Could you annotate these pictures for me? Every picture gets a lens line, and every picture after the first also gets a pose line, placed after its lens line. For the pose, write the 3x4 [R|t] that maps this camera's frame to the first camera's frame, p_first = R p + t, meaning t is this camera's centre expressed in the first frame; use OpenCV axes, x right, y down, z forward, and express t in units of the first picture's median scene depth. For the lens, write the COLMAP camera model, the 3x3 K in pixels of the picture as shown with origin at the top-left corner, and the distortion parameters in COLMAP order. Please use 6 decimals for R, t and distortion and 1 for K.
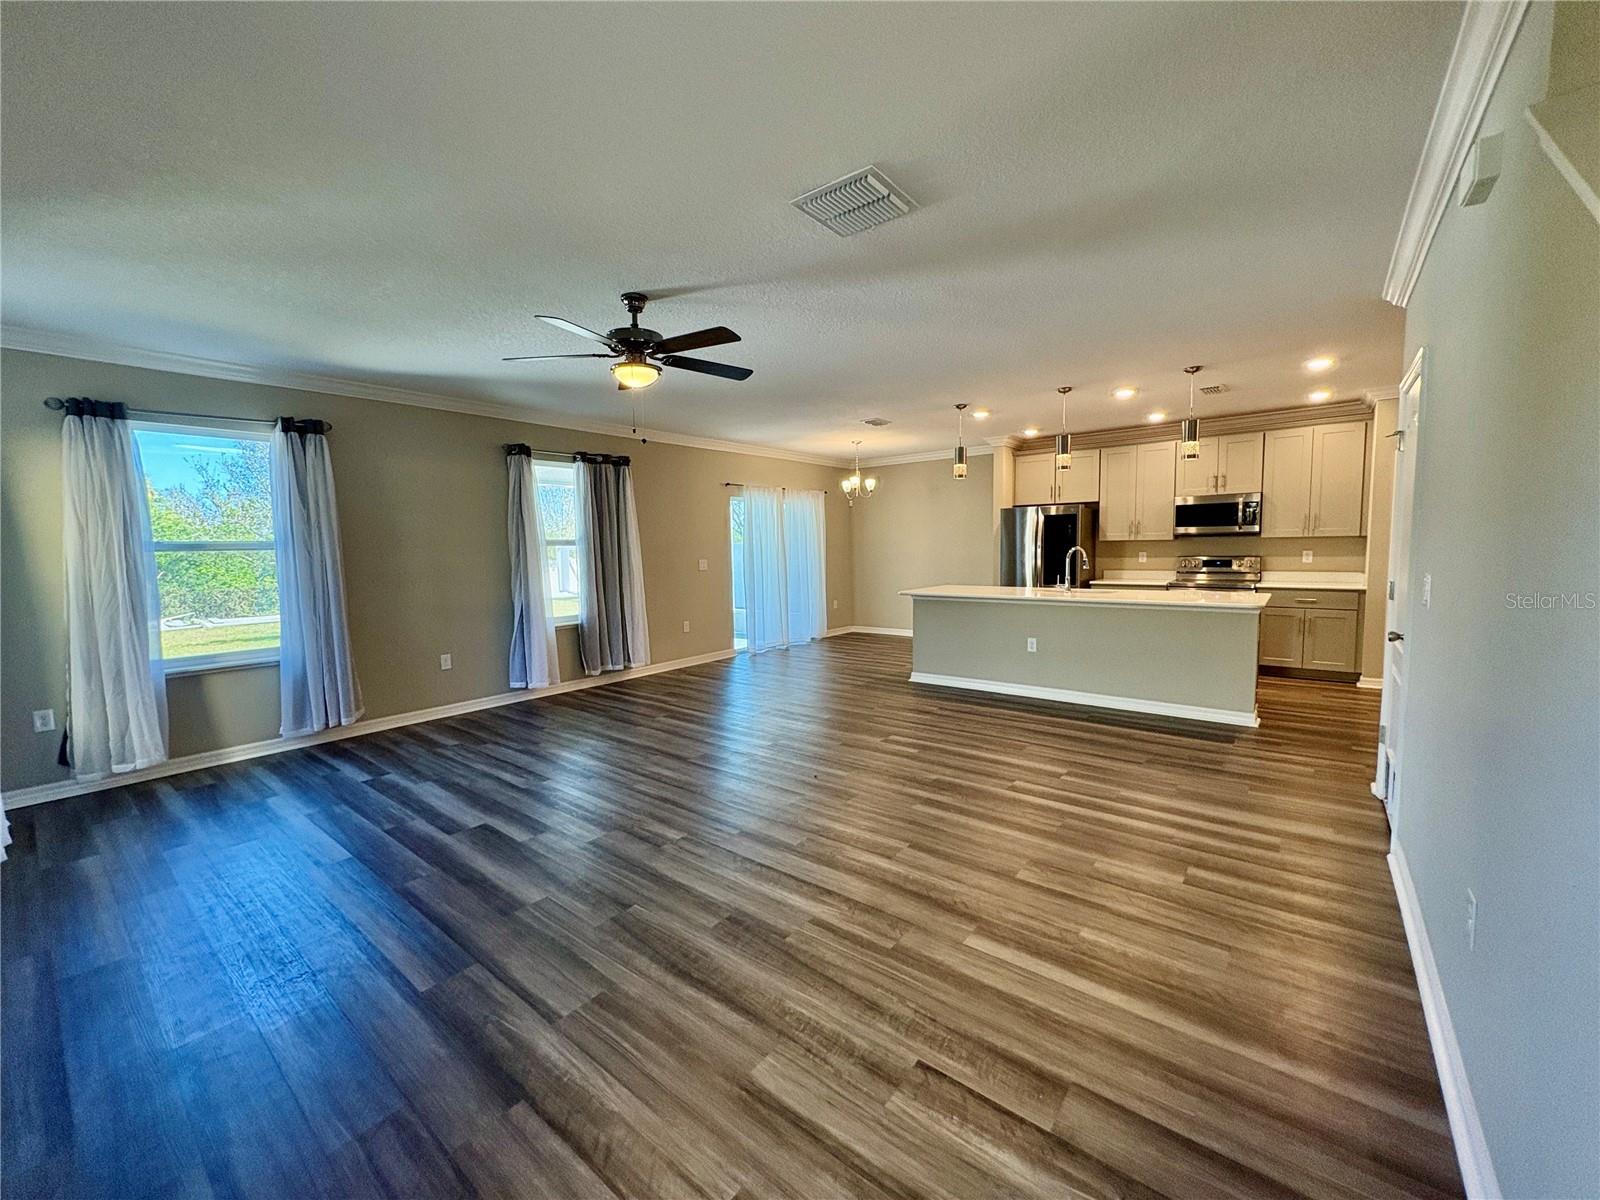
lens RADIAL K [[634.7, 0, 797.8], [0, 634.7, 601.7], [0, 0, 1]] dist [0.000071, -0.000224]
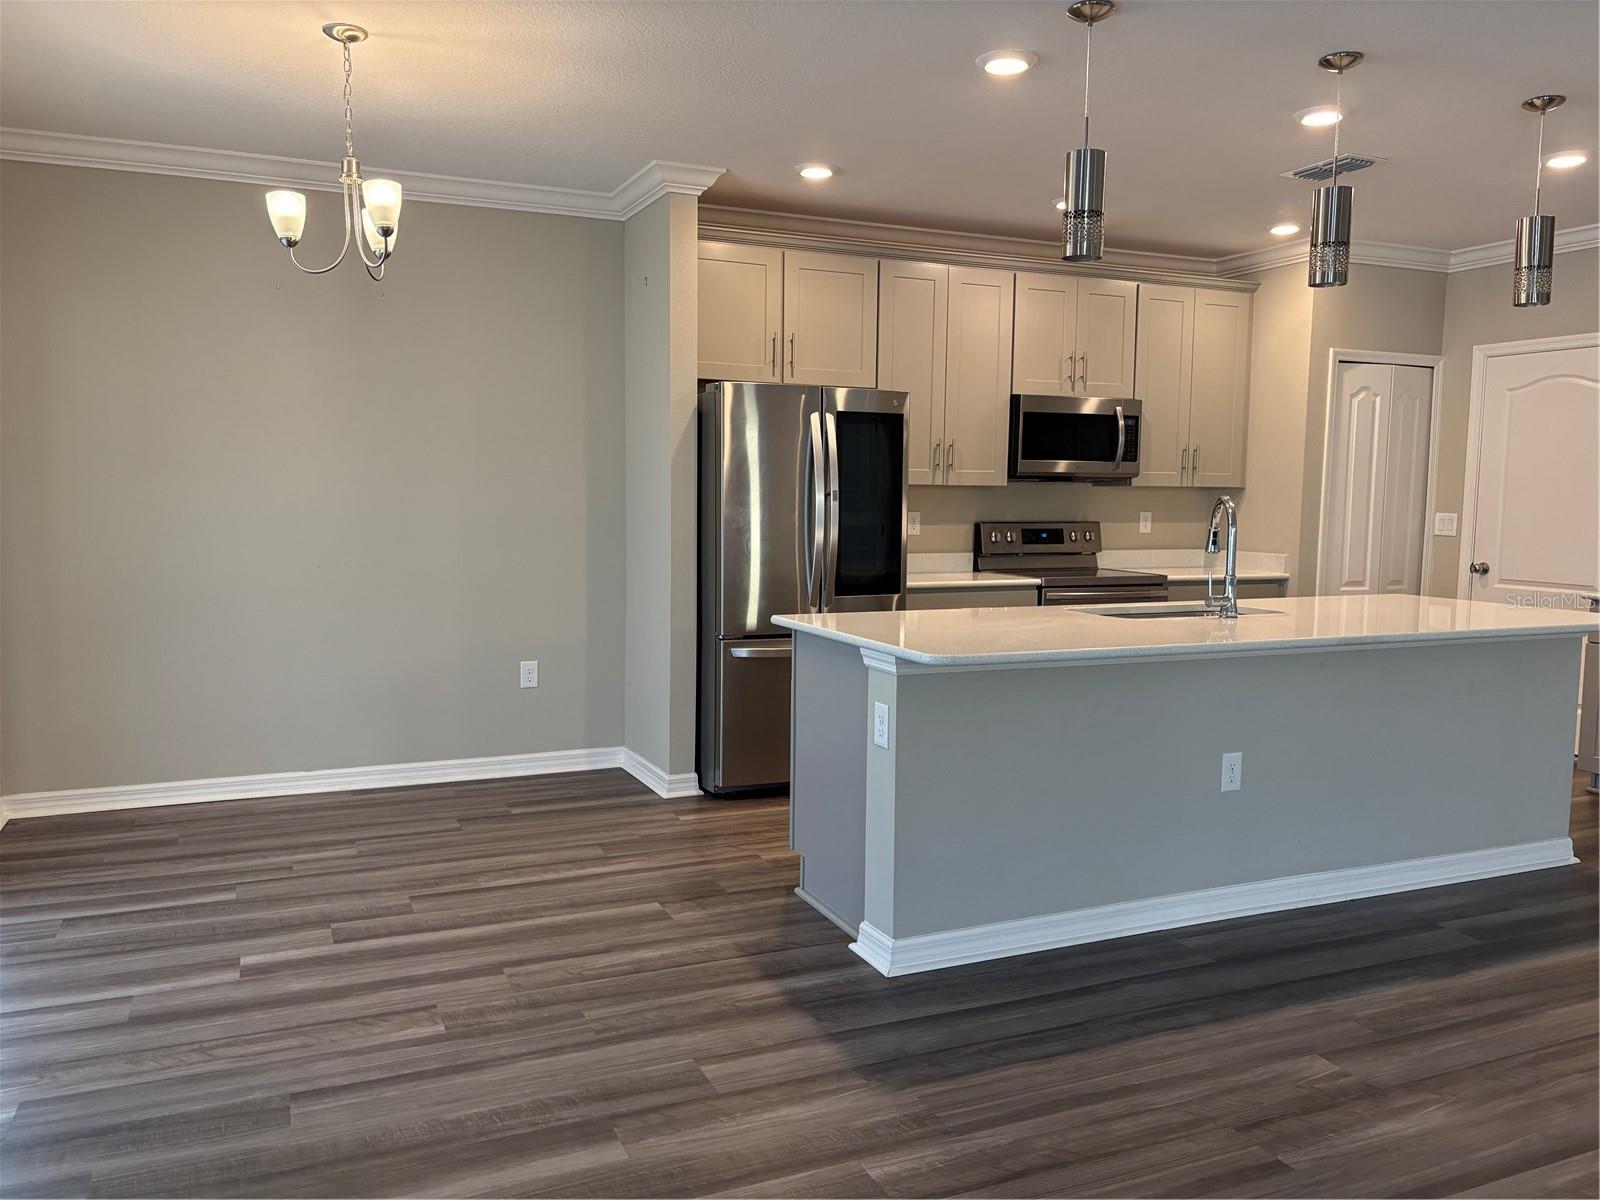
lens RADIAL K [[1207.0, 0, 781.0], [0, 1207.0, 614.0], [0, 0, 1]] dist [0.028864, -0.030322]
pose [[0.474712, -0.065272, 0.877718, -0.294531], [0.060686, 0.997300, 0.041342, -0.054614], [-0.878047, 0.033640, 0.477391, 0.785745]]
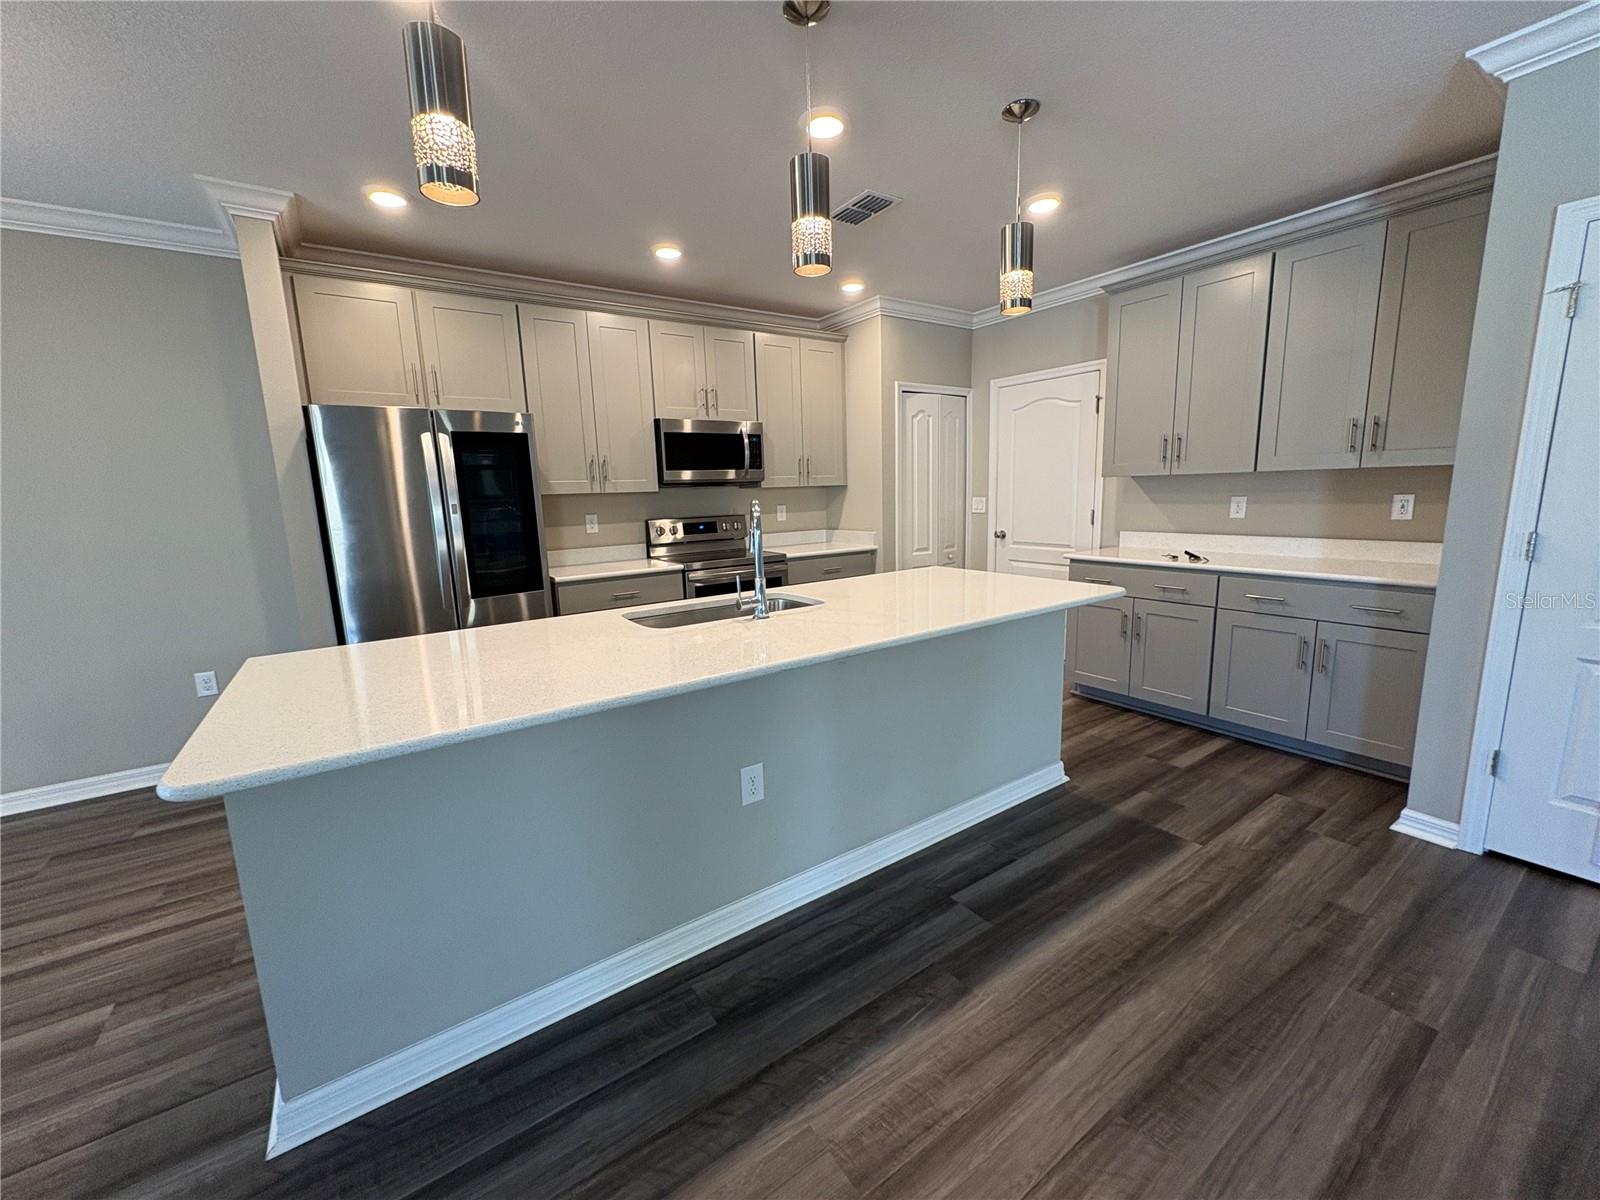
lens RADIAL K [[634.7, 0, 797.6], [0, 634.7, 600.3], [0, 0, 1]] dist [0.000071, -0.000224]
pose [[0.295852, -0.155462, 0.942498, 0.057389], [0.111663, 0.985532, 0.127509, -0.063289], [-0.948685, 0.067519, 0.308931, 0.757186]]
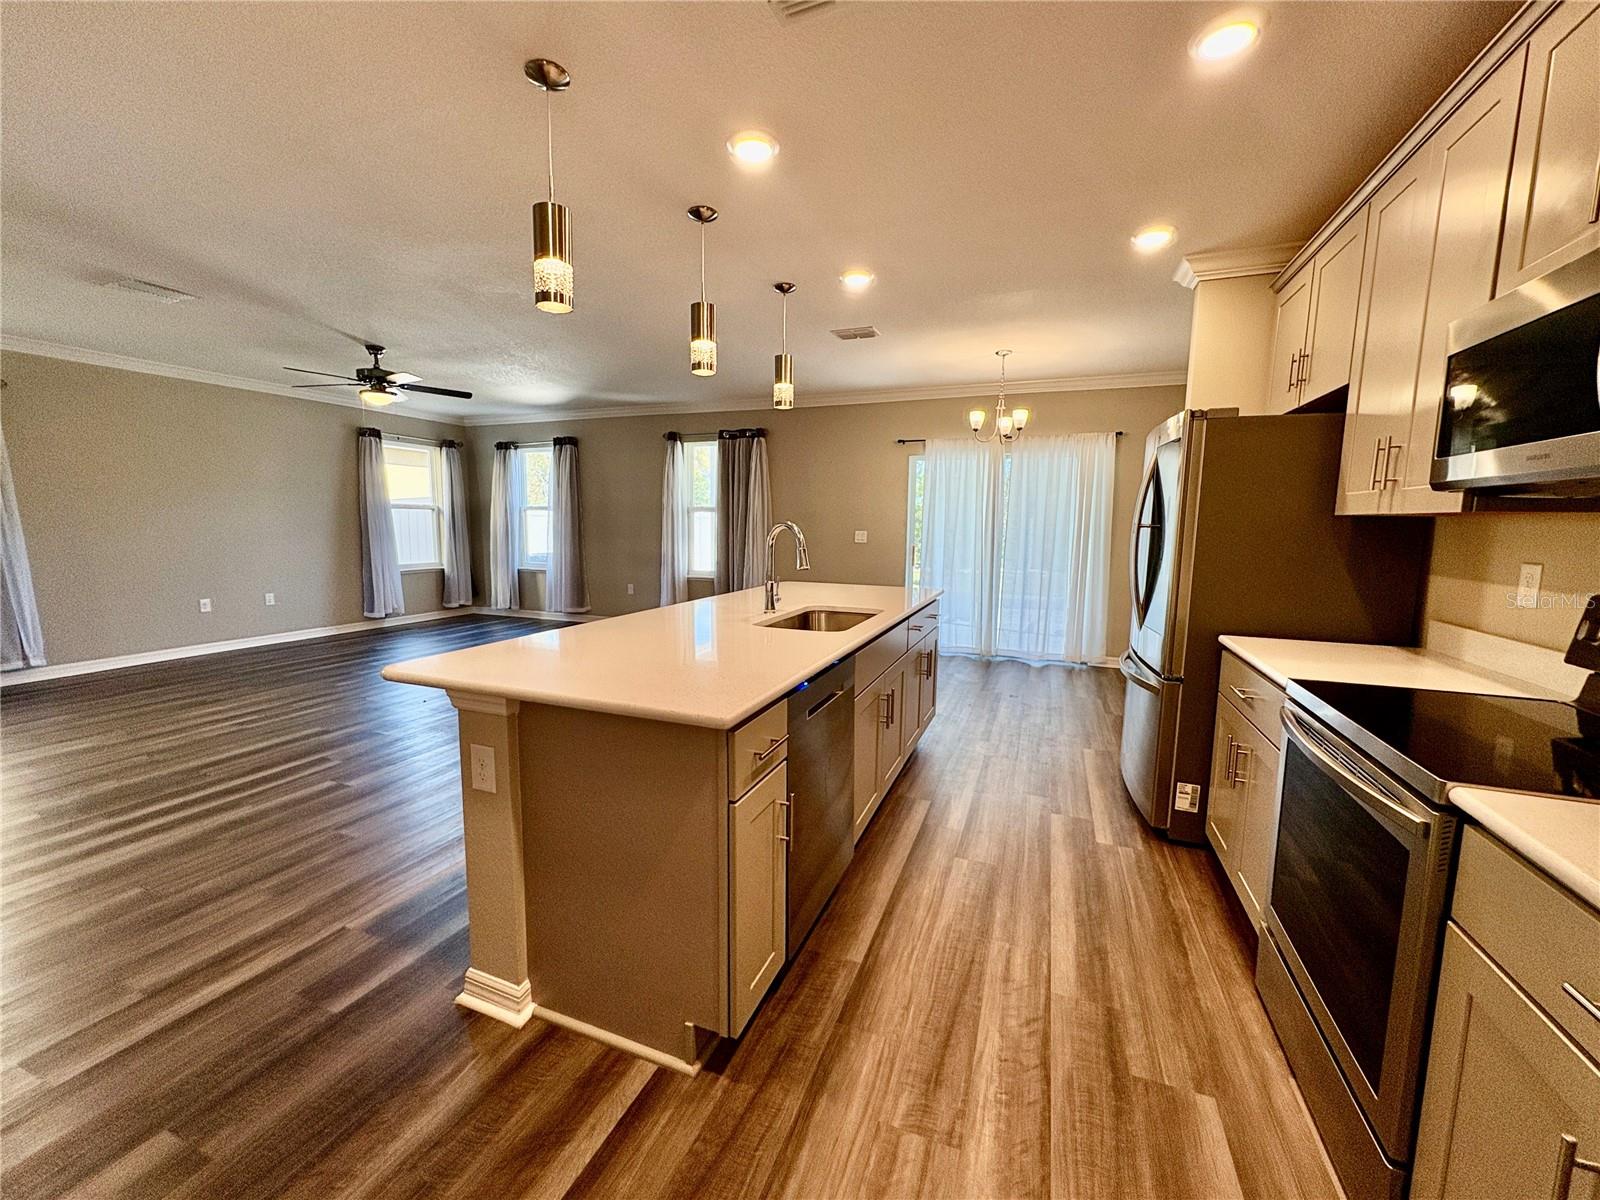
lens RADIAL K [[634.7, 0, 787.0], [0, 634.7, 602.7], [0, 0, 1]] dist [0.000071, -0.000224]
pose [[0.277845, 0.144944, -0.949628, 0.795379], [-0.105382, 0.987184, 0.119844, -0.074509], [0.954828, 0.066775, 0.289559, 0.767595]]
